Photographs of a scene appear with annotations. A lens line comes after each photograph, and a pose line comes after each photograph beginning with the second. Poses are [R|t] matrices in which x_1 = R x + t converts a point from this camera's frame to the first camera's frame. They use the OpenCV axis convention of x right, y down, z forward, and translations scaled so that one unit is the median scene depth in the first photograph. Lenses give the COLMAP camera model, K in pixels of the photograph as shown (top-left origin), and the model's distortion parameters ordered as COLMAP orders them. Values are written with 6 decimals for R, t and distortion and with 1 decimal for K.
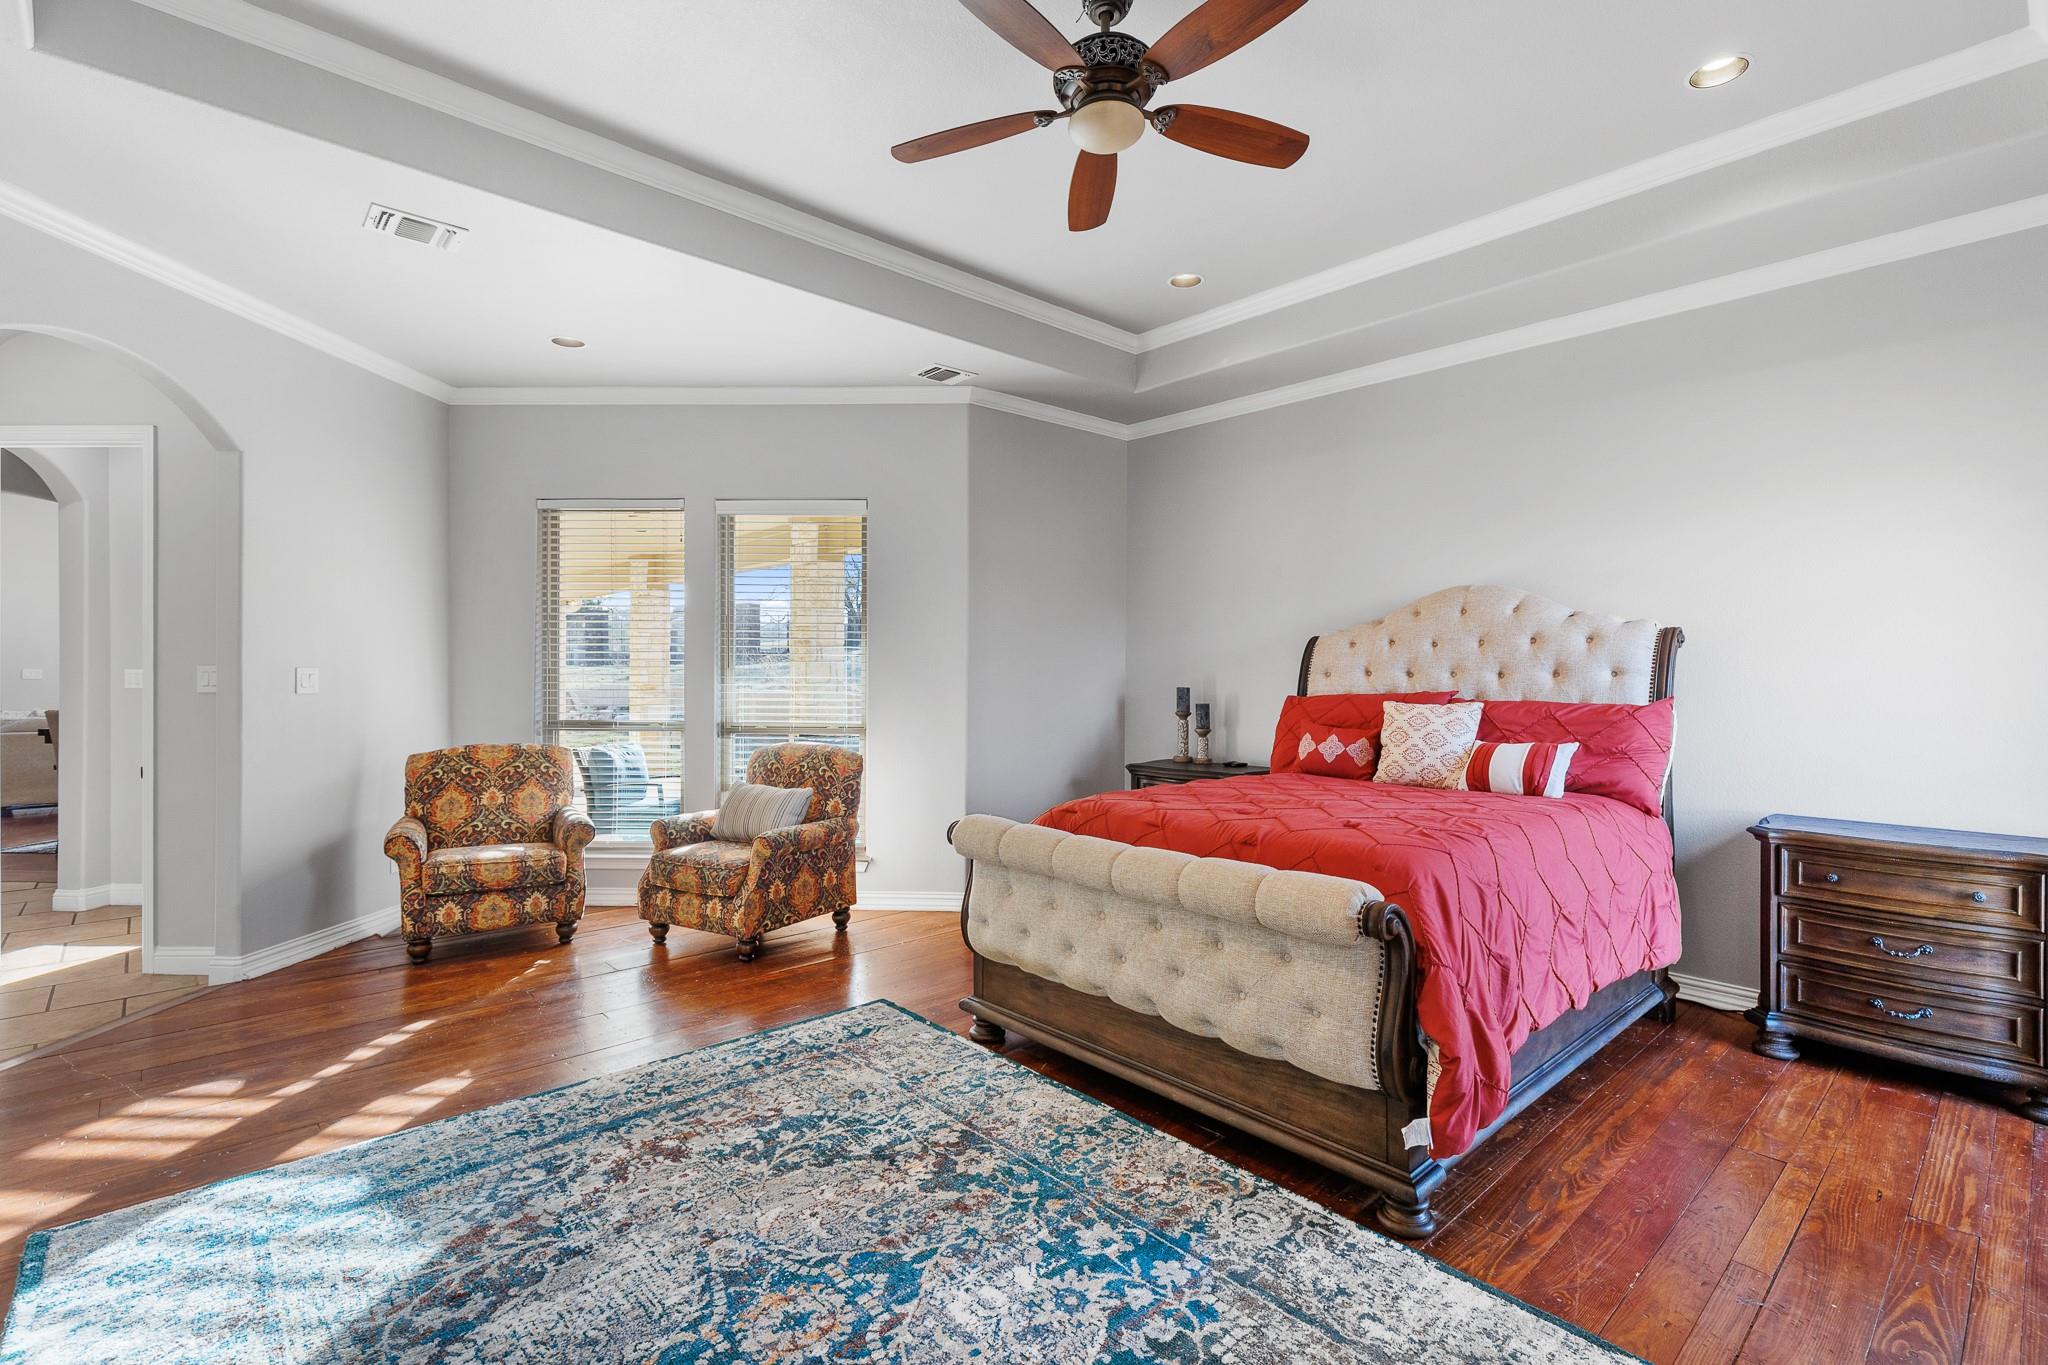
lens RADIAL K [[935.5, 0, 1026.8], [0, 935.5, 679.0], [0, 0, 1]] dist [0.006392, -0.002293]
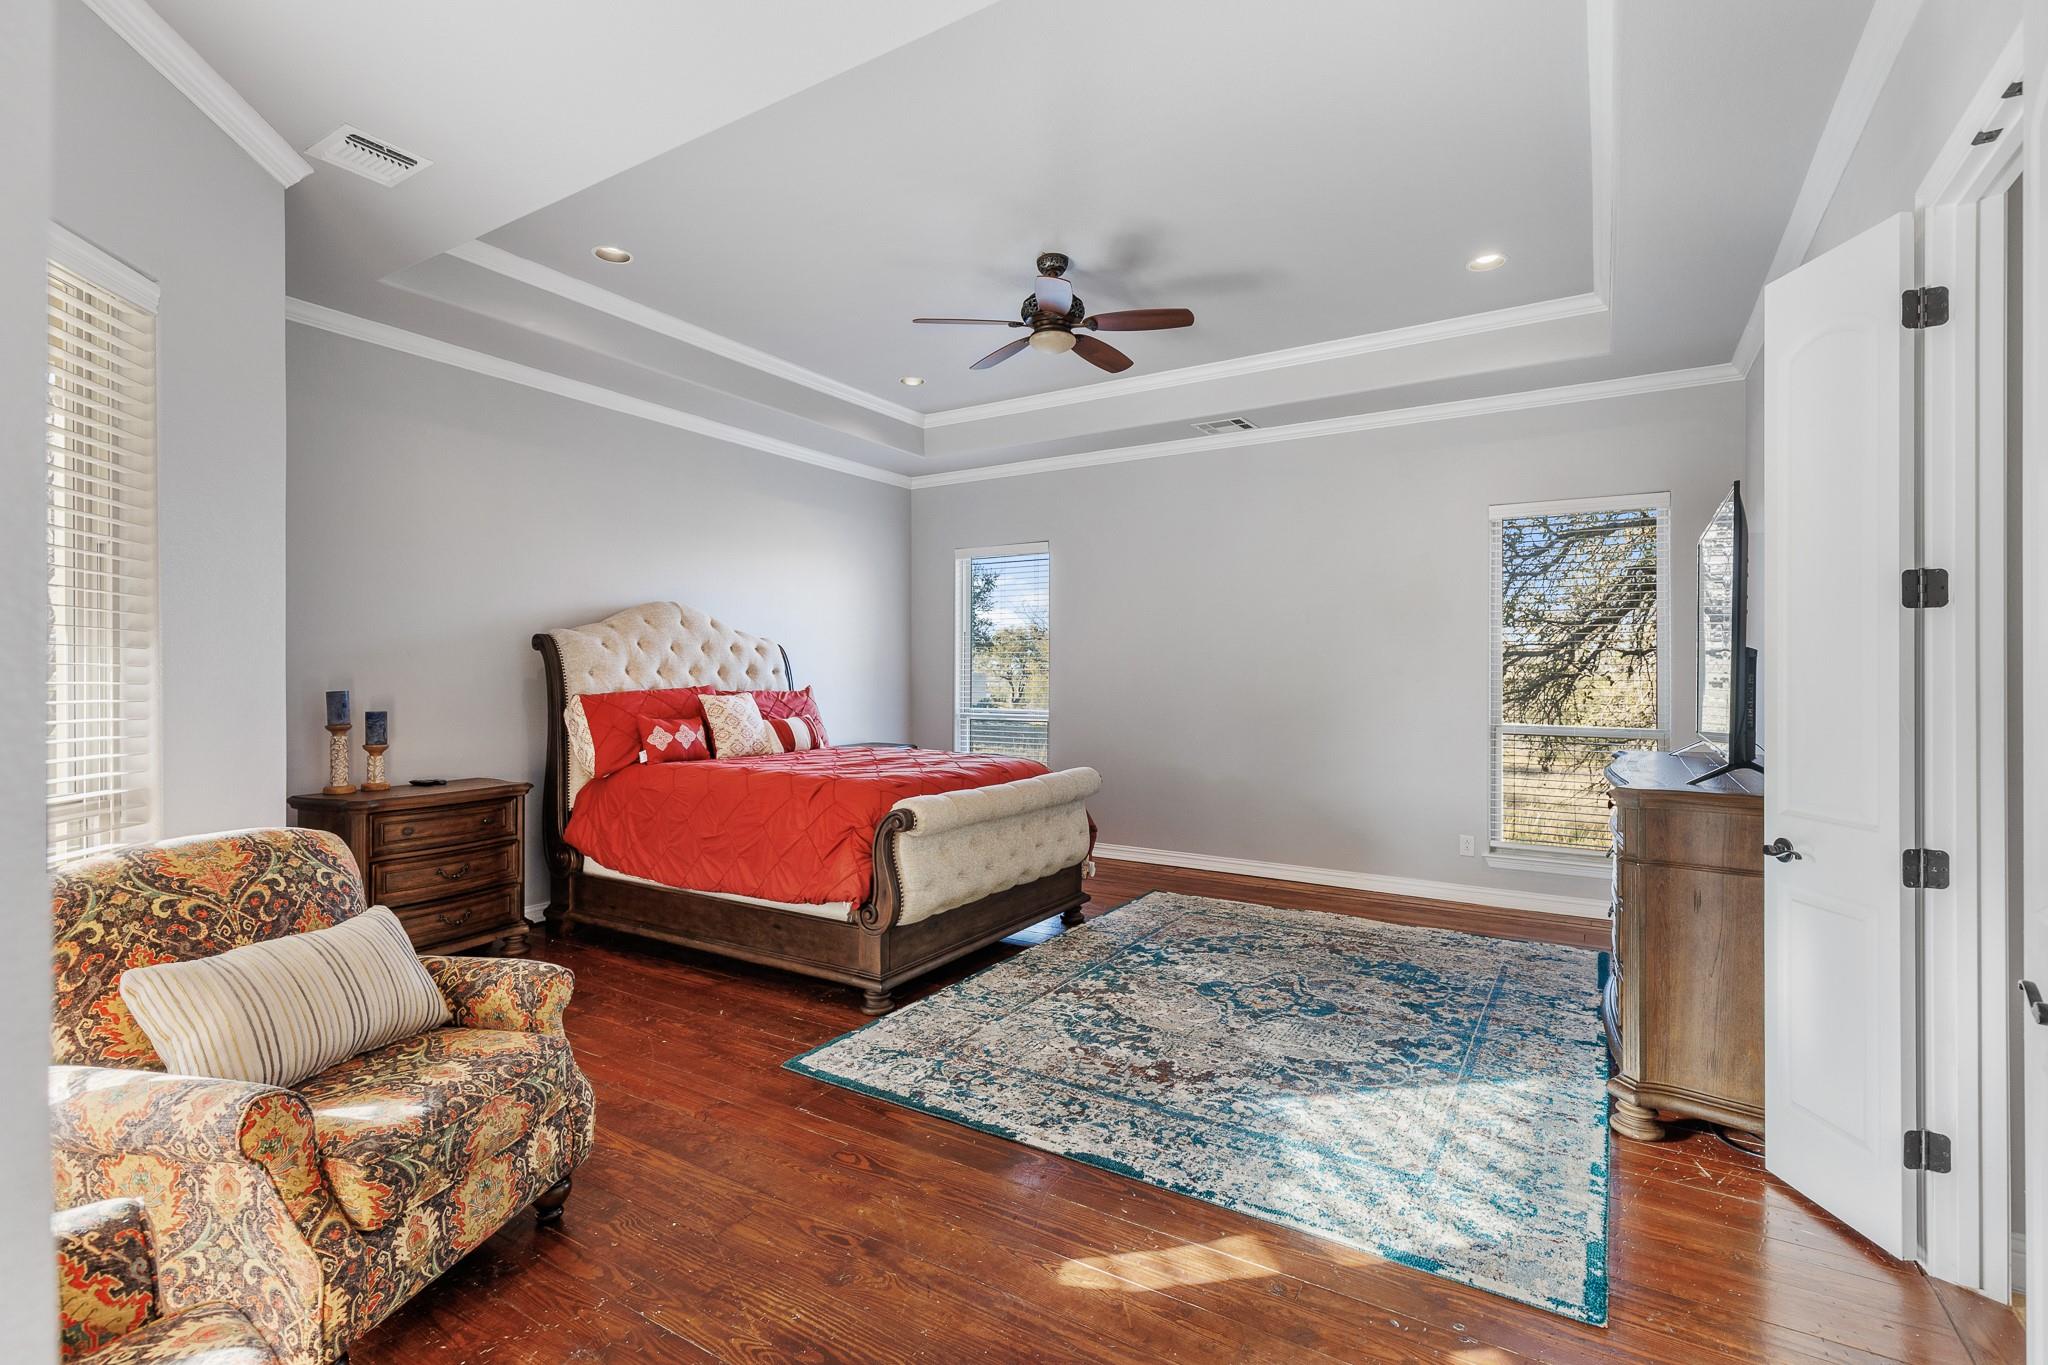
lens RADIAL K [[935.5, 0, 1026.9], [0, 935.5, 677.1], [0, 0, 1]] dist [0.006392, -0.002293]
pose [[-0.271103, -0.008392, 0.962514, -1.477963], [0.005402, 0.999933, 0.010240, -0.015449], [-0.962535, 0.007976, -0.271040, 1.476678]]
